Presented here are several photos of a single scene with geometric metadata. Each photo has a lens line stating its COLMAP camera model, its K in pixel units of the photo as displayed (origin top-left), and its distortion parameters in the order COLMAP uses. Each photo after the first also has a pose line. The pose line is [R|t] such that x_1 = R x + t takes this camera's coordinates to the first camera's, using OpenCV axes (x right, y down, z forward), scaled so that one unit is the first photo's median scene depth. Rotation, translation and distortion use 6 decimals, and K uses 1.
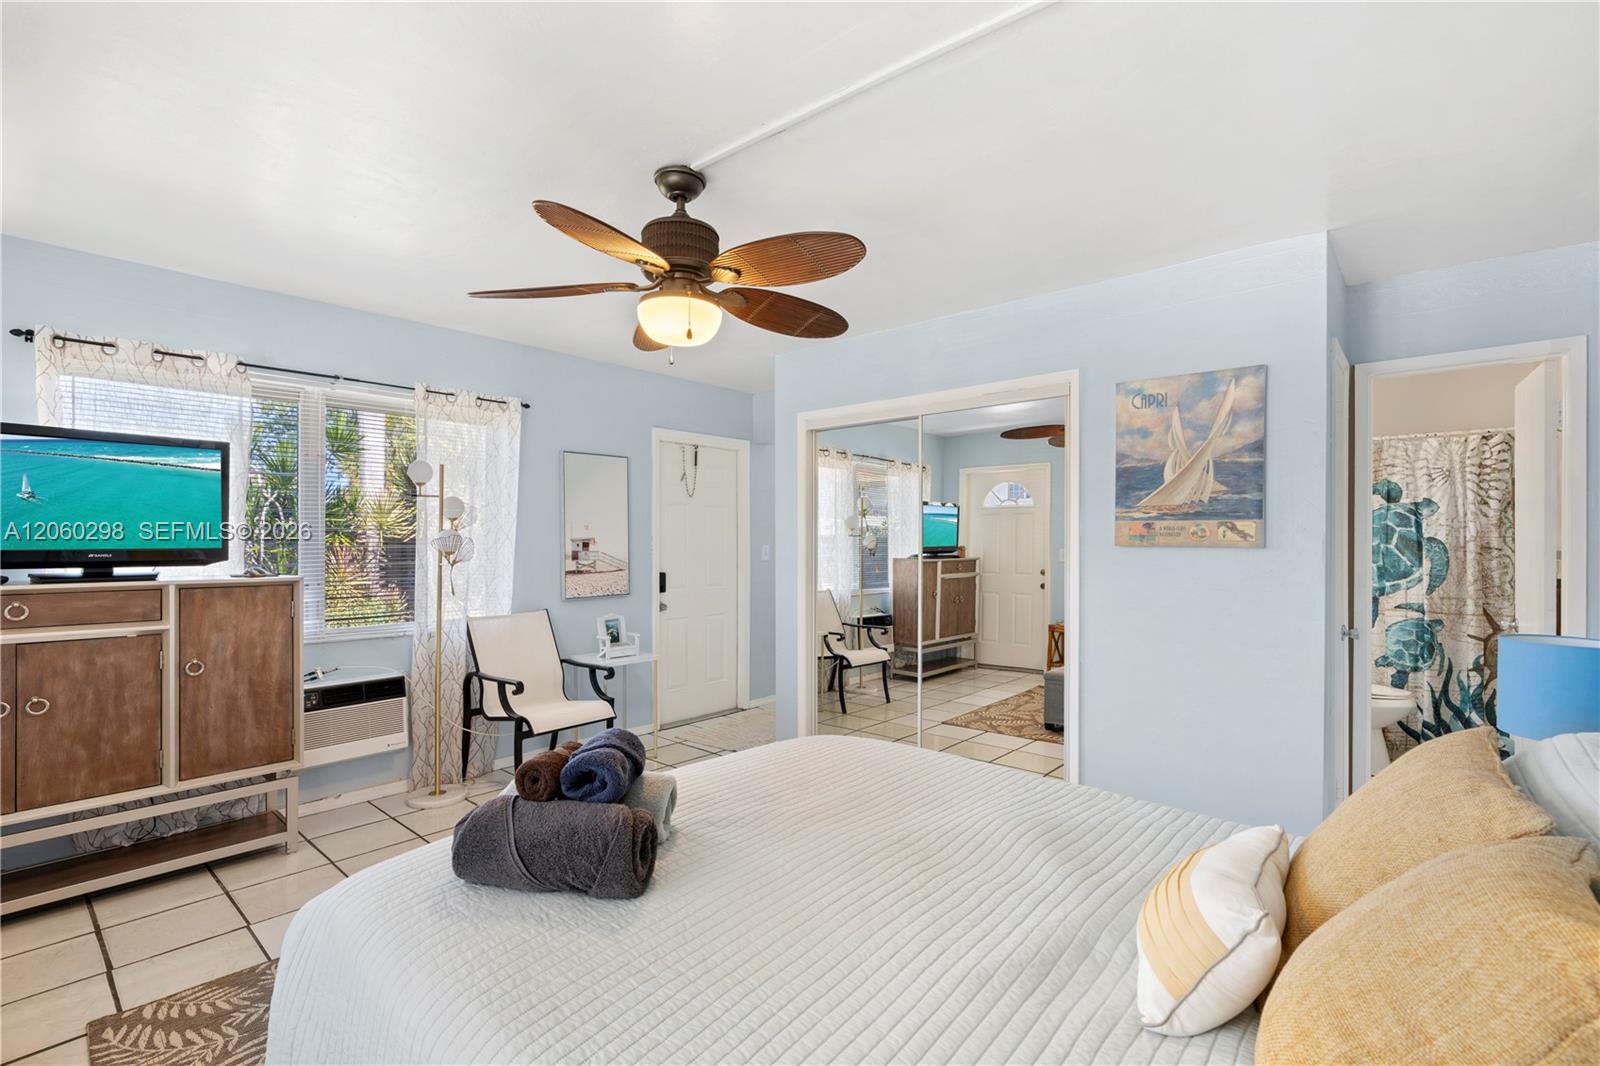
lens RADIAL K [[725.6, 0, 798.5], [0, 725.6, 539.3], [0, 0, 1]] dist [-0.007952, 0.001120]
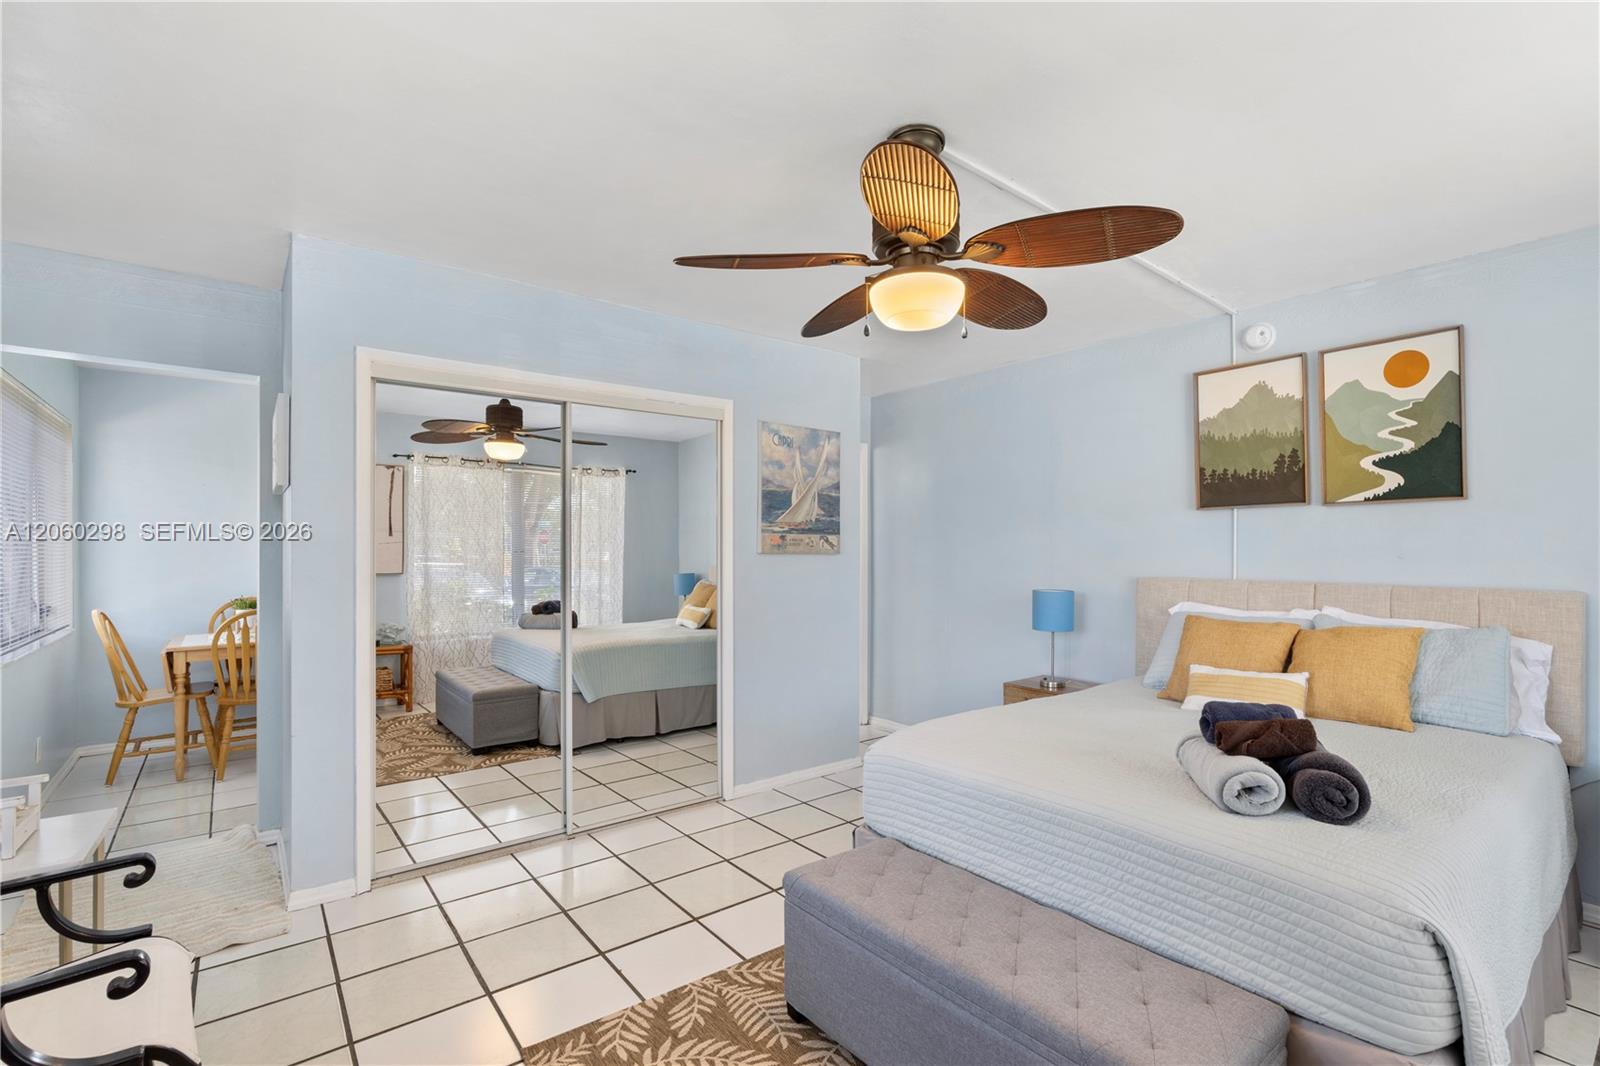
lens RADIAL K [[725.6, 0, 799.1], [0, 725.6, 541.1], [0, 0, 1]] dist [-0.007952, 0.001120]
pose [[0.200789, 0.007299, 0.979607, -0.790400], [-0.008407, 0.999948, -0.005727, -0.005214], [-0.979598, -0.007086, 0.200840, 0.720901]]
